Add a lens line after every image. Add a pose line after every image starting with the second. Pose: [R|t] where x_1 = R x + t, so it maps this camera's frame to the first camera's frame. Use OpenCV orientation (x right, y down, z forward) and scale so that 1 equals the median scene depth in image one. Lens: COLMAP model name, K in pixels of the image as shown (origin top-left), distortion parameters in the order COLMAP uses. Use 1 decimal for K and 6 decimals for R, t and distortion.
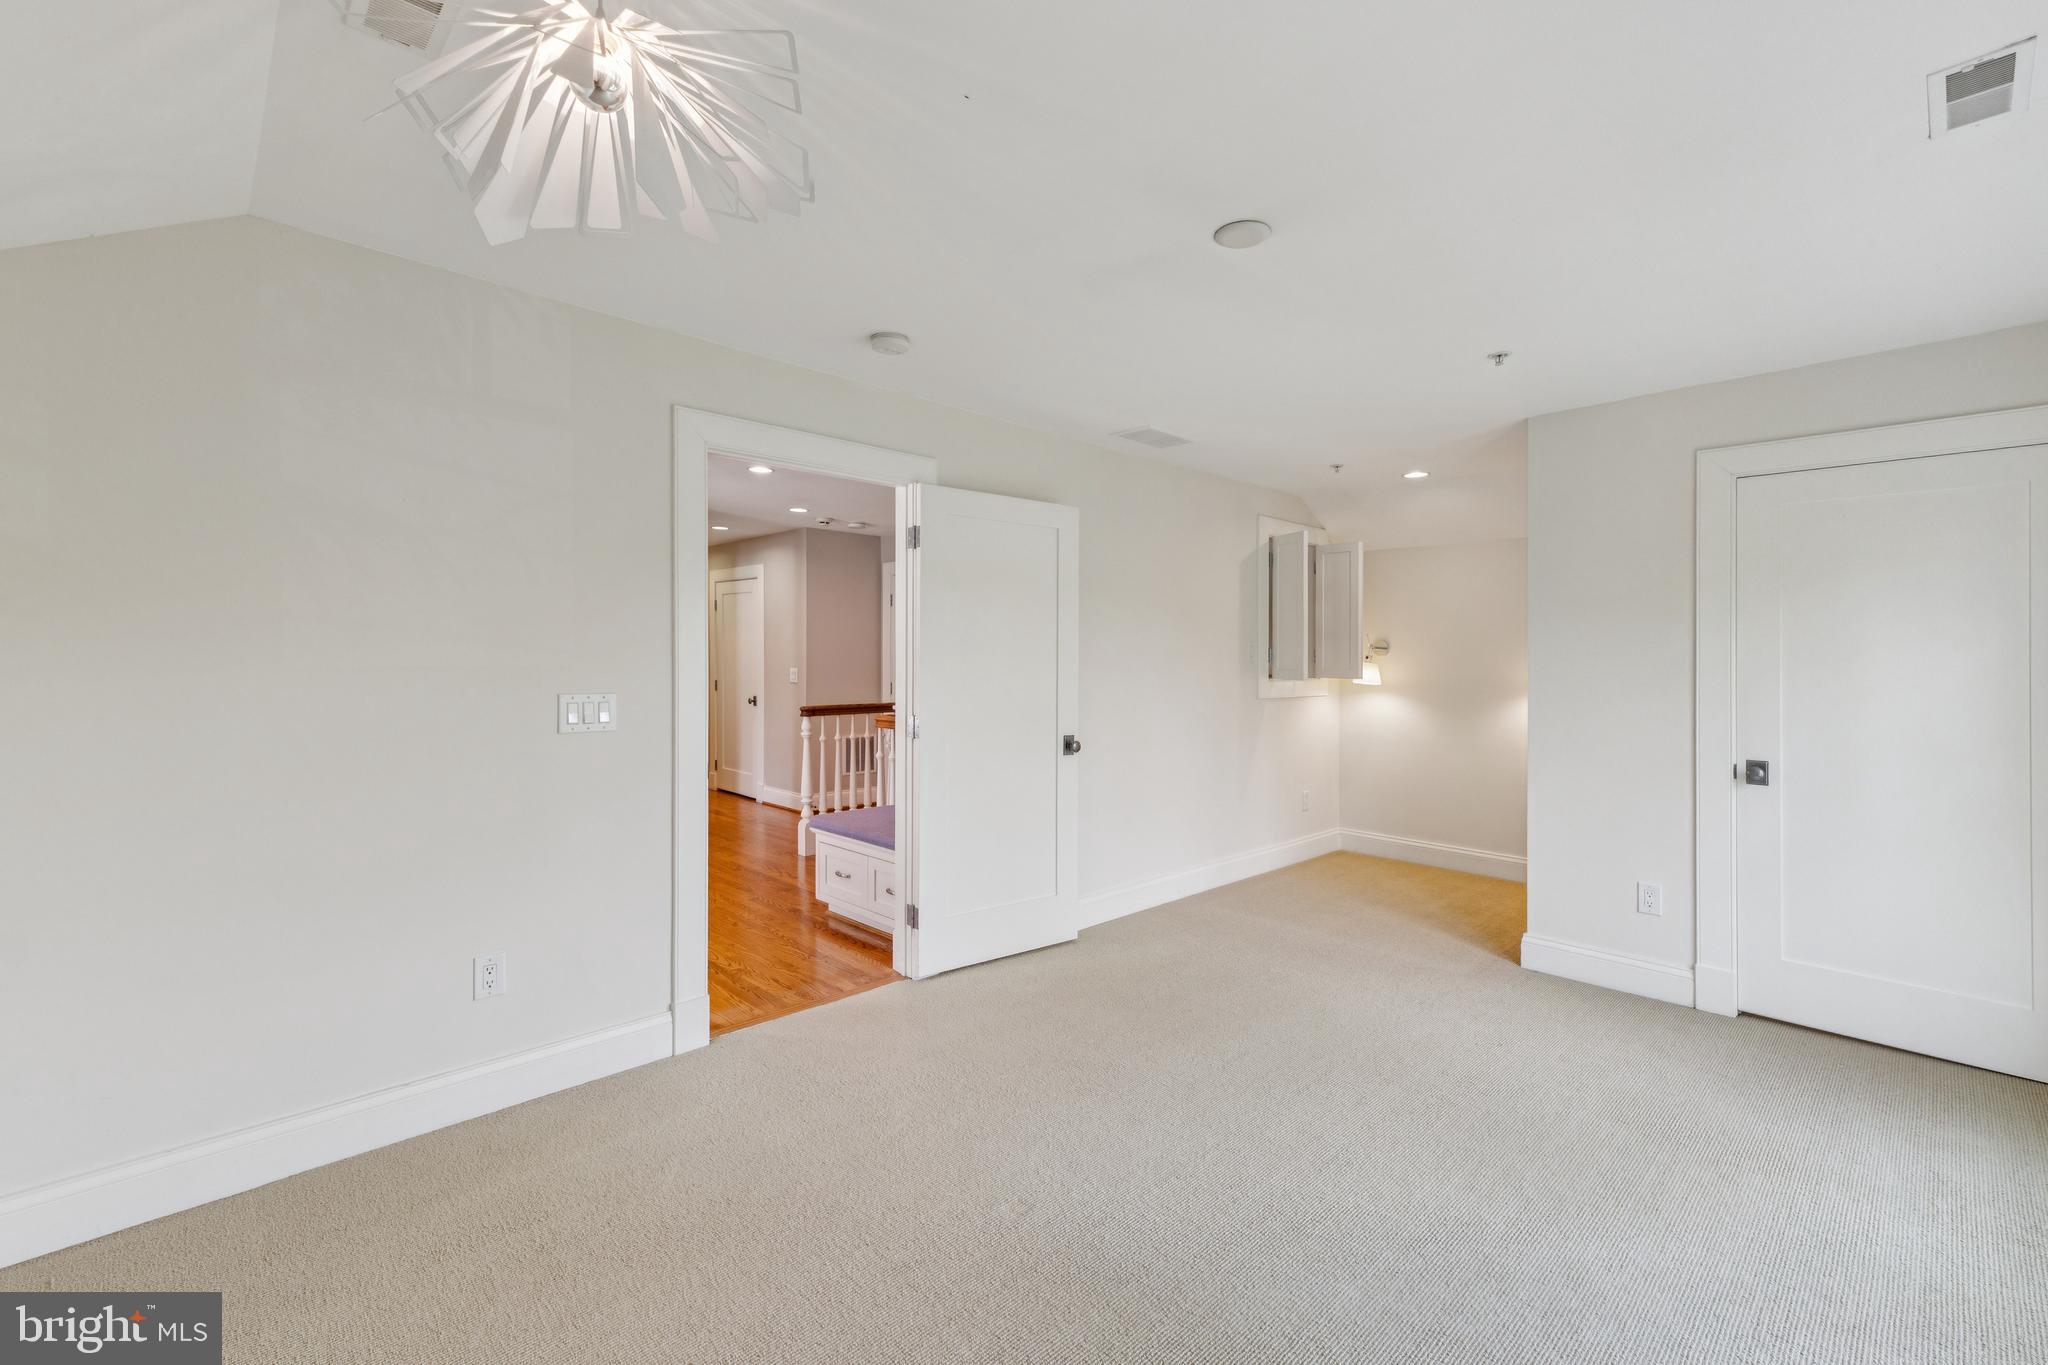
lens RADIAL K [[866.9, 0, 1029.1], [0, 866.9, 668.5], [0, 0, 1]] dist [0.002830, 0.000228]
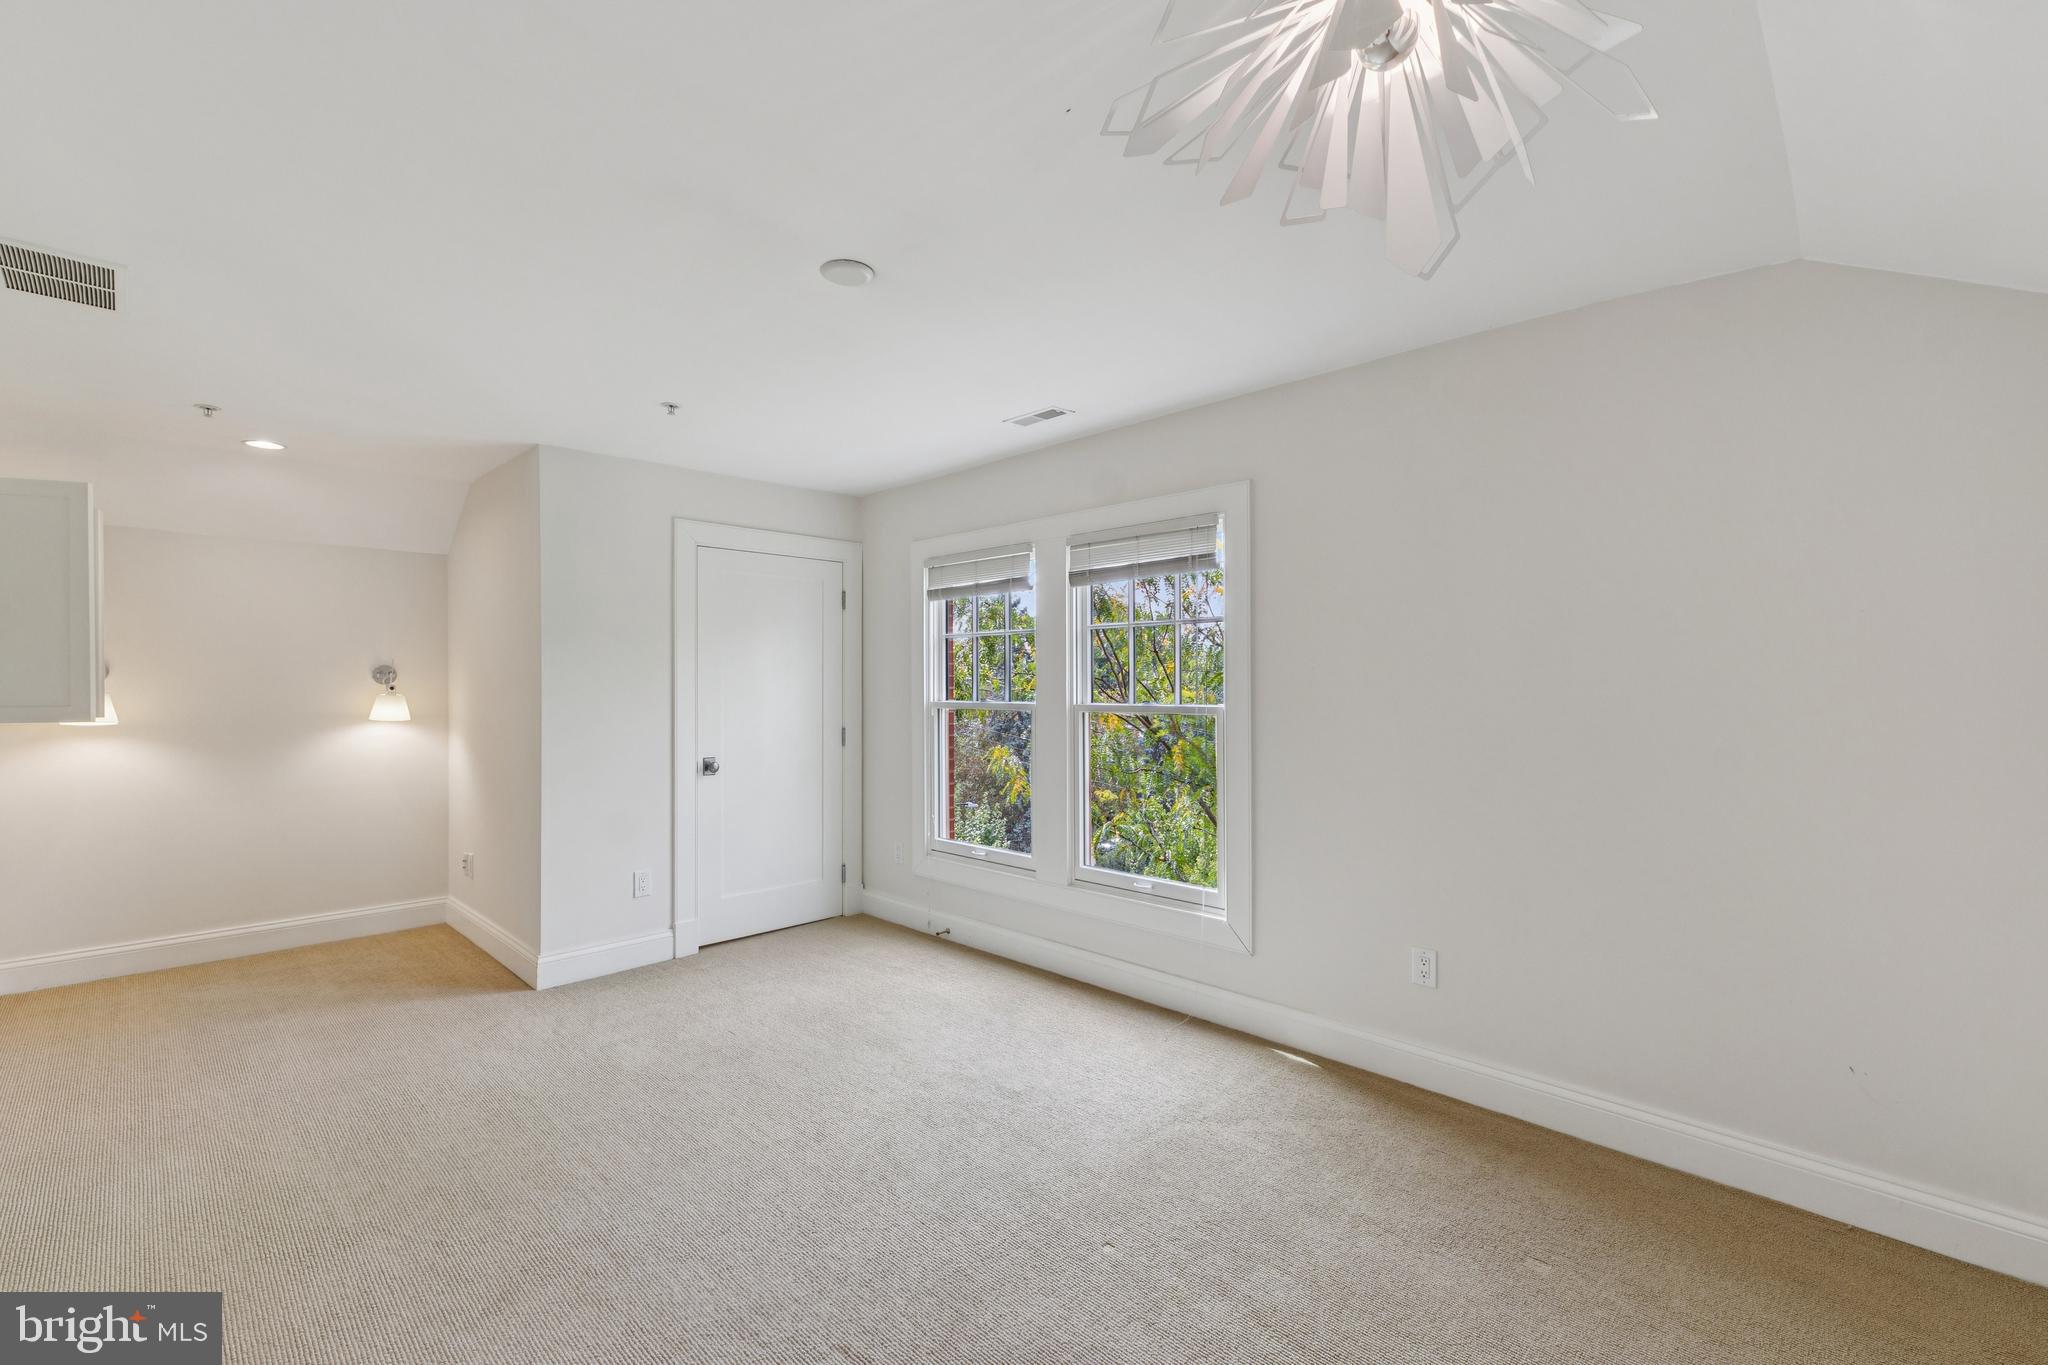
lens RADIAL K [[878.3, 0, 1027.2], [0, 878.3, 714.4], [0, 0, 1]] dist [0.000638, -0.000330]
pose [[-0.026847, -0.040795, 0.998807, -0.461366], [0.018357, 0.998978, 0.041295, -0.008047], [-0.999471, 0.019443, -0.026071, 0.460191]]
